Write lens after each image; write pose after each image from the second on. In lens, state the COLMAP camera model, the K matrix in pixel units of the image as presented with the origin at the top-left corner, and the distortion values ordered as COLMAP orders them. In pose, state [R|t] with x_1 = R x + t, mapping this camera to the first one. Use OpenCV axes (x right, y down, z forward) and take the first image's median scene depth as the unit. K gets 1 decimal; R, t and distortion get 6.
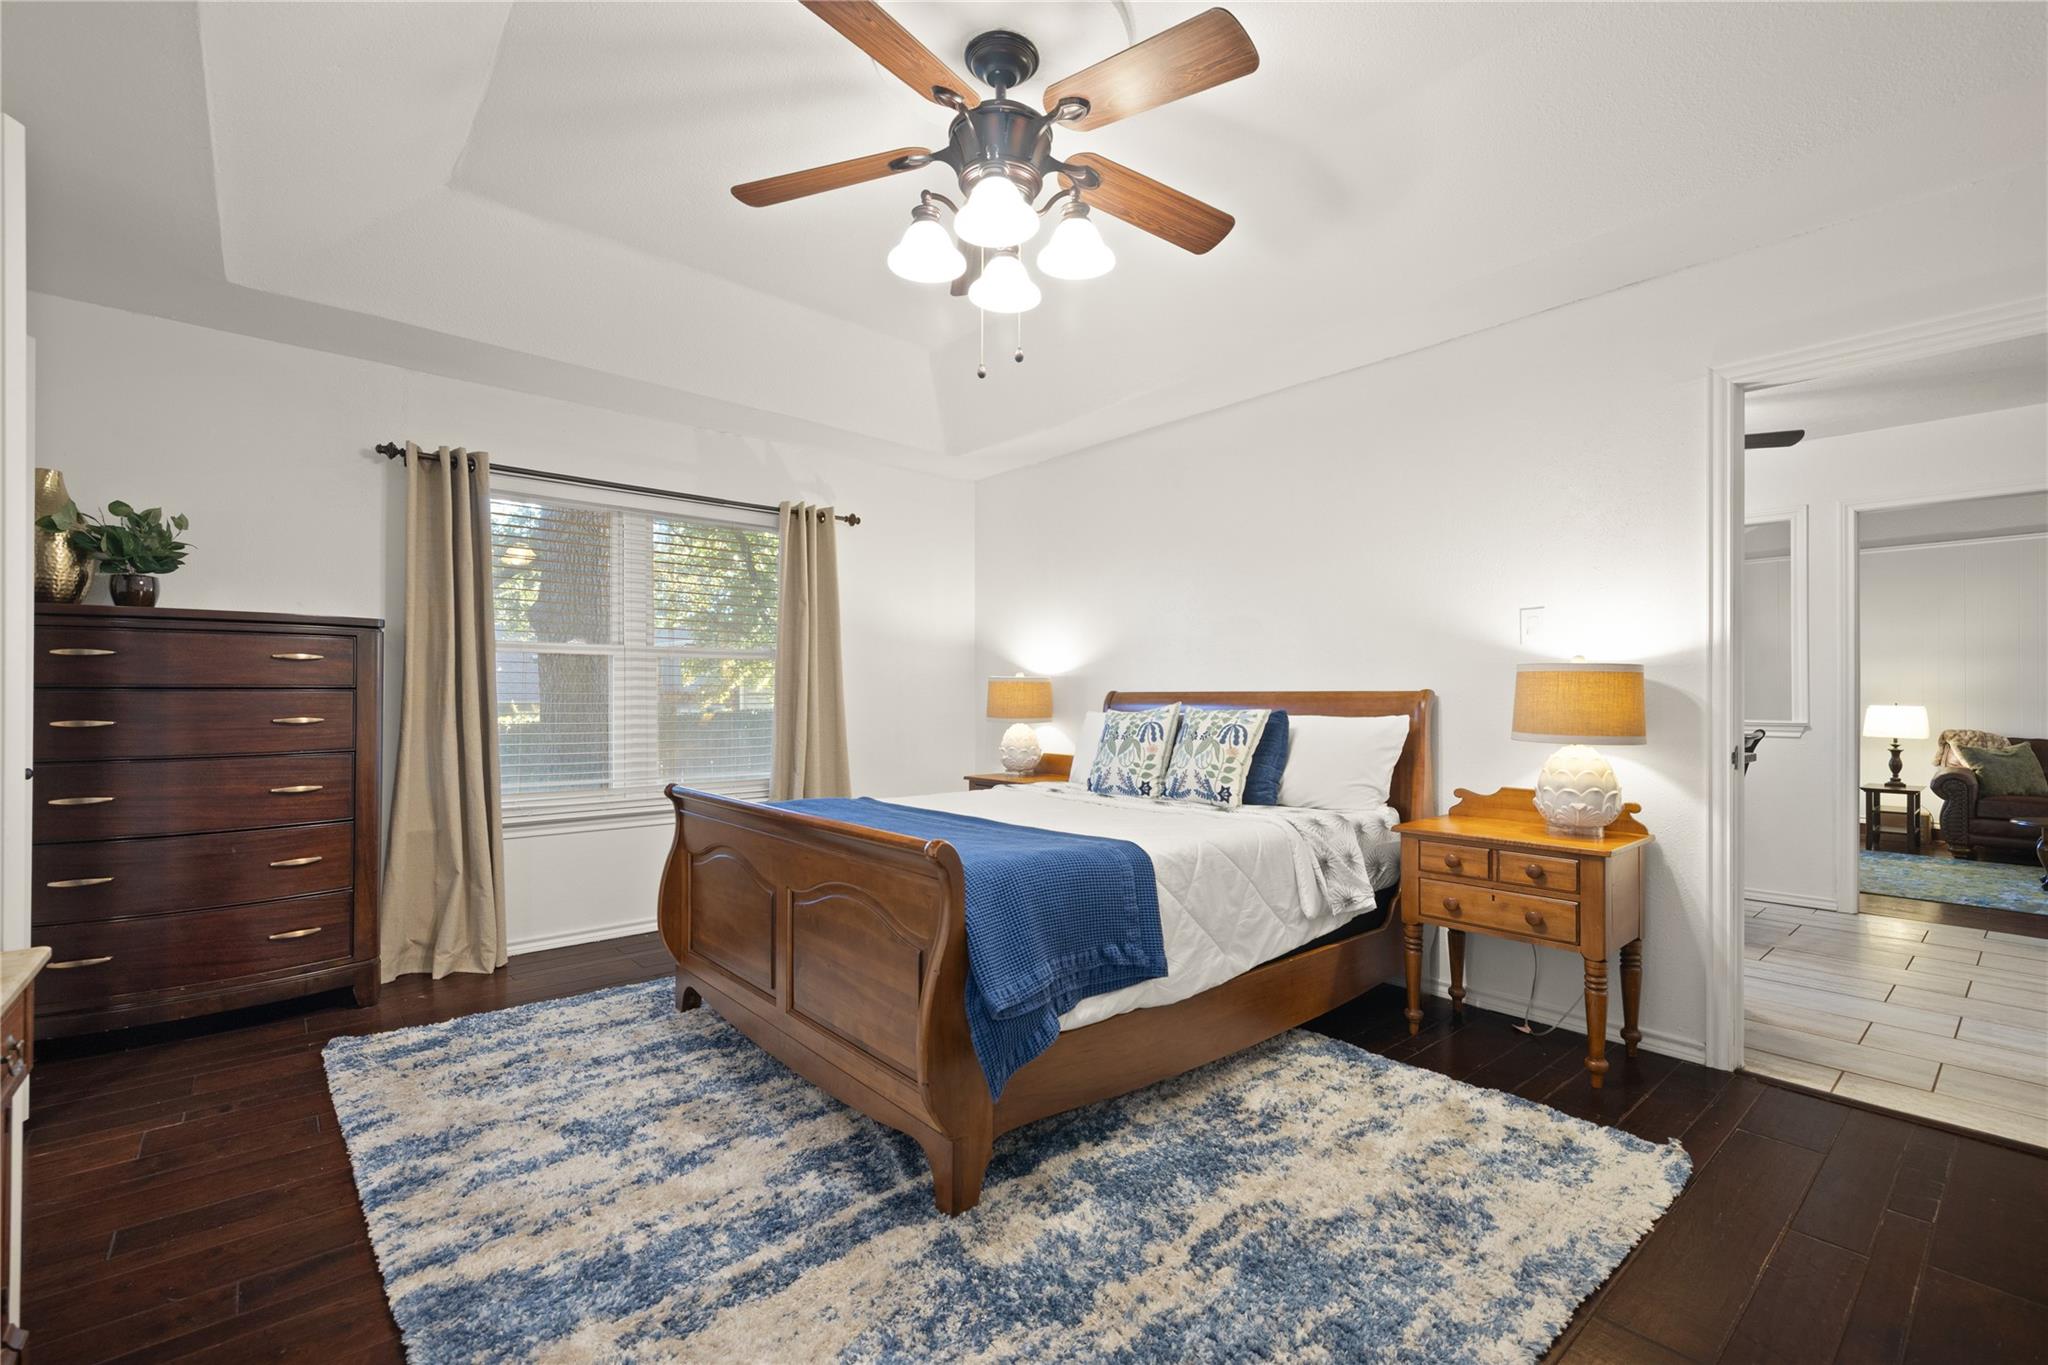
lens RADIAL K [[888.1, 0, 1022.3], [0, 888.1, 687.3], [0, 0, 1]] dist [0.004979, -0.000240]
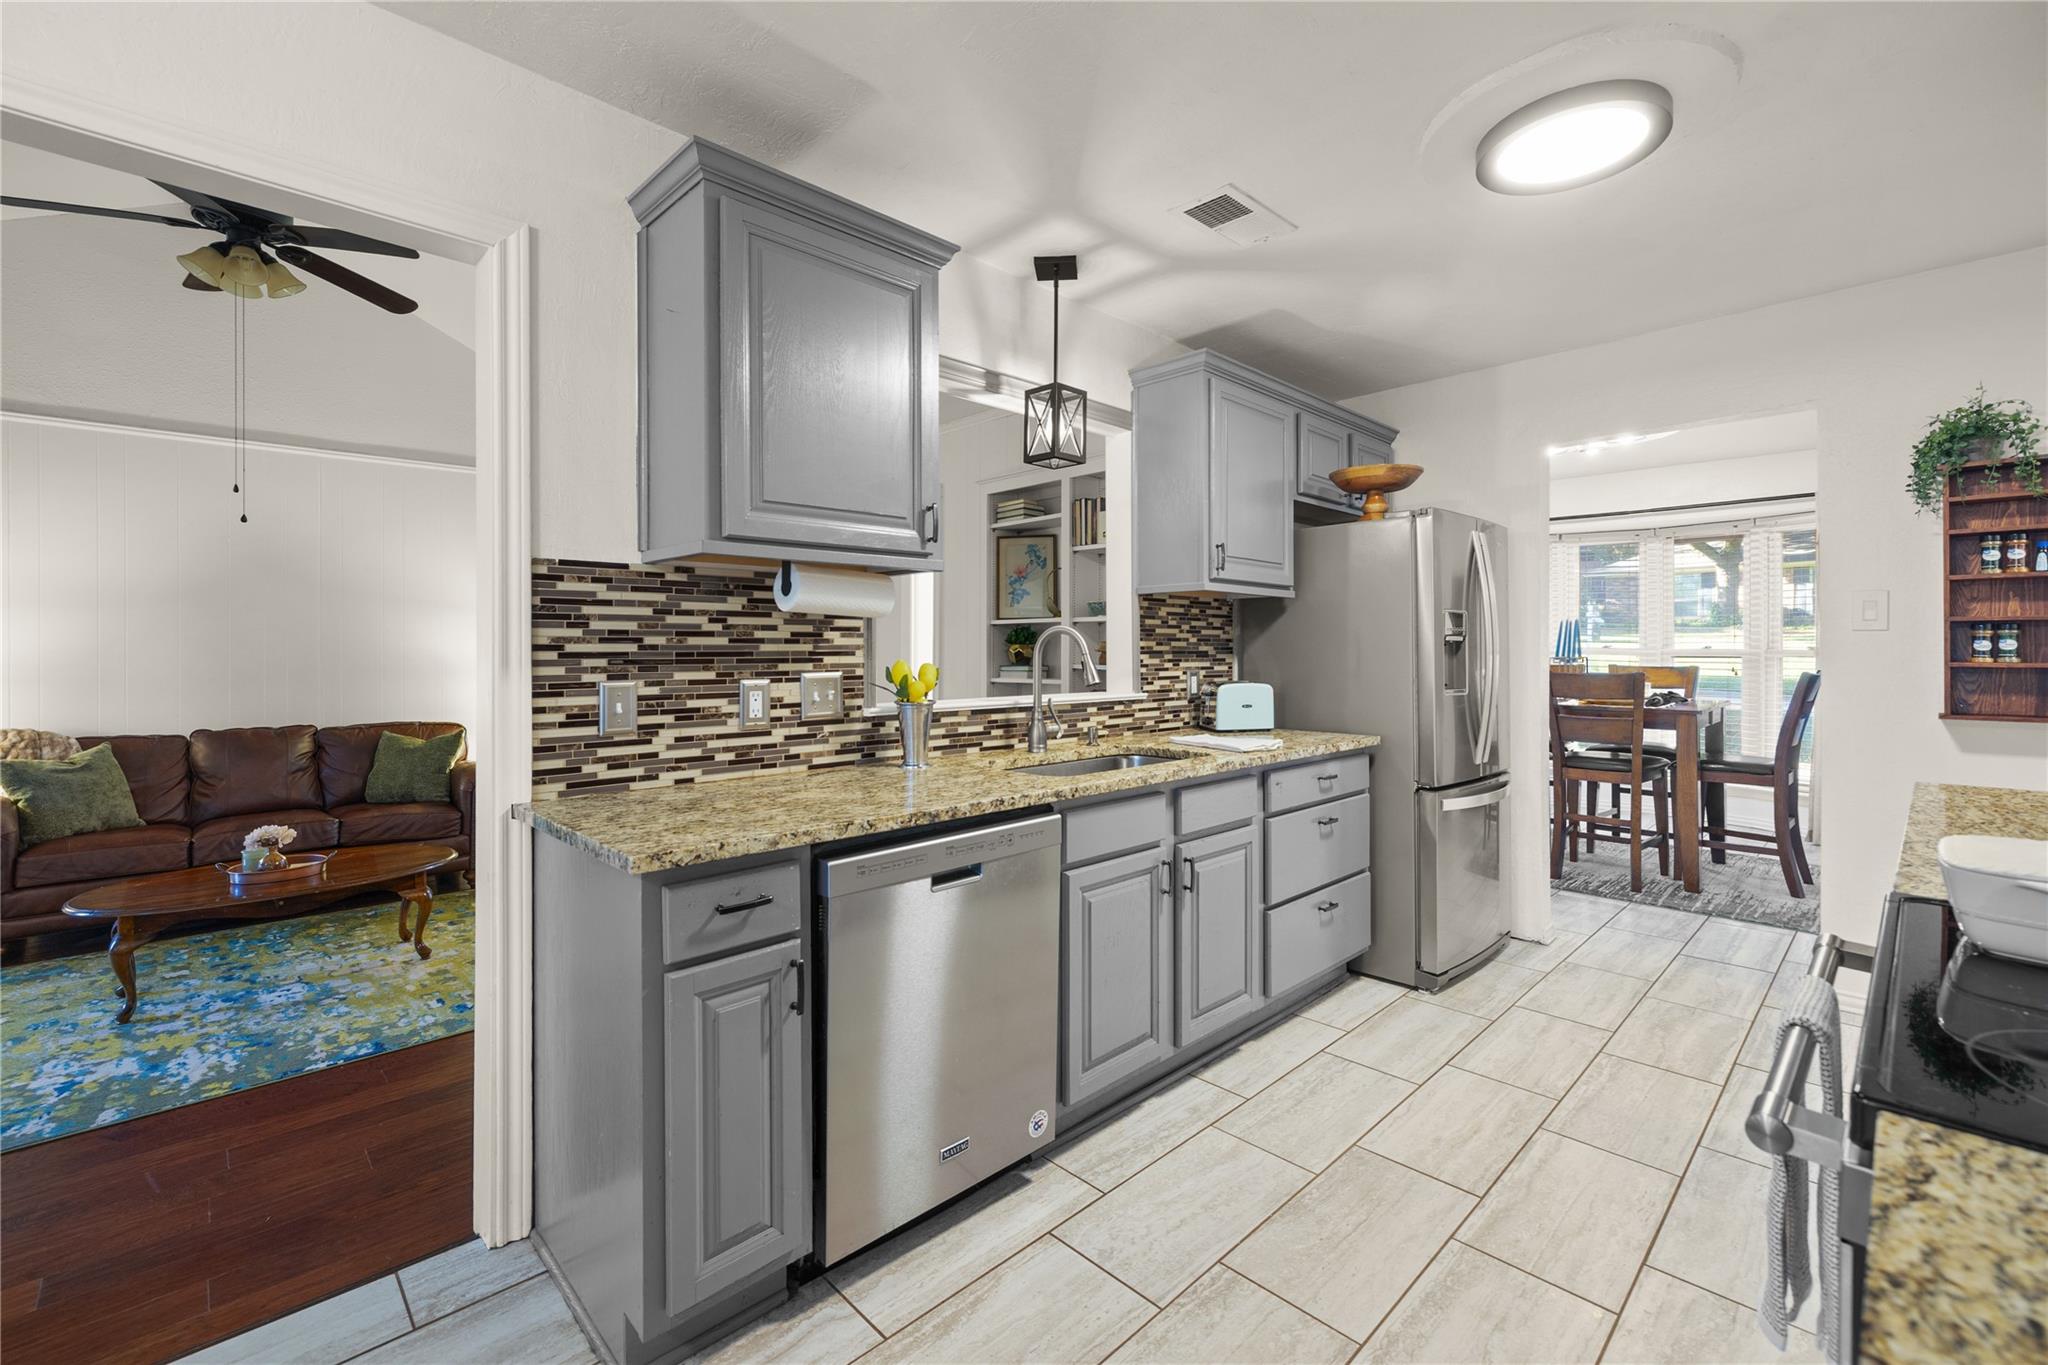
lens RADIAL K [[872.5, 0, 1029.5], [0, 872.5, 643.8], [0, 0, 1]] dist [-0.000562, 0.000626]
pose [[-0.065893, -0.000164, 0.997827, 0.976754], [-0.003069, 0.999995, -0.000038, -0.024783], [-0.997822, -0.003065, -0.065893, 0.814072]]
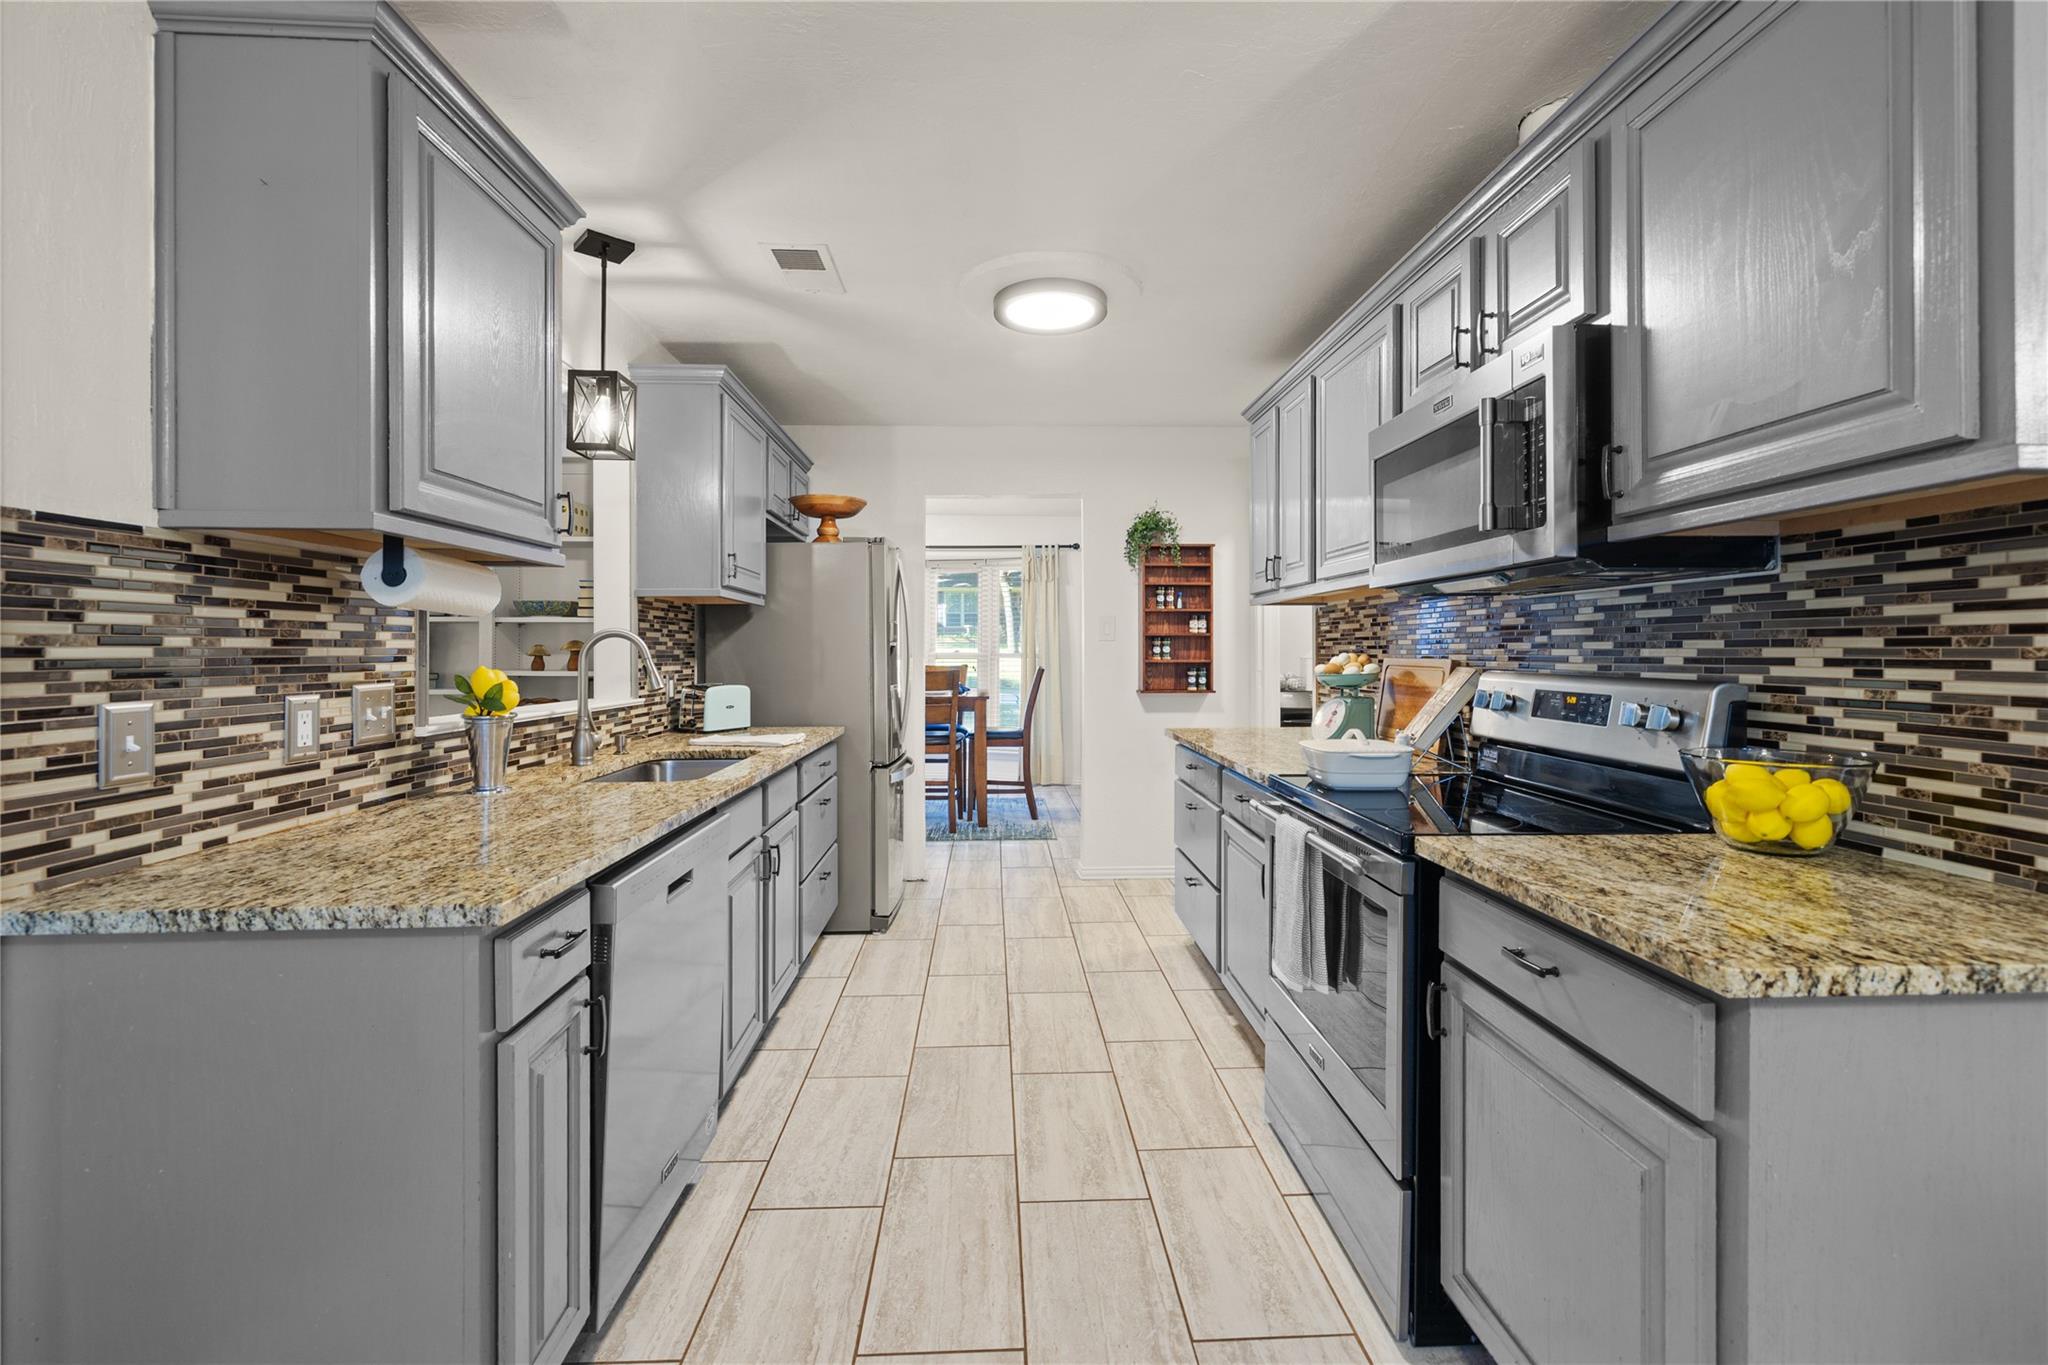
lens RADIAL K [[870.8, 0, 1025.6], [0, 870.8, 649.6], [0, 0, 1]] dist [0.001390, 0.000778]
pose [[-0.787010, -0.003183, 0.616932, 1.028224], [-0.004877, 0.999988, -0.001063, -0.024121], [-0.616921, -0.003845, -0.787016, 1.115832]]
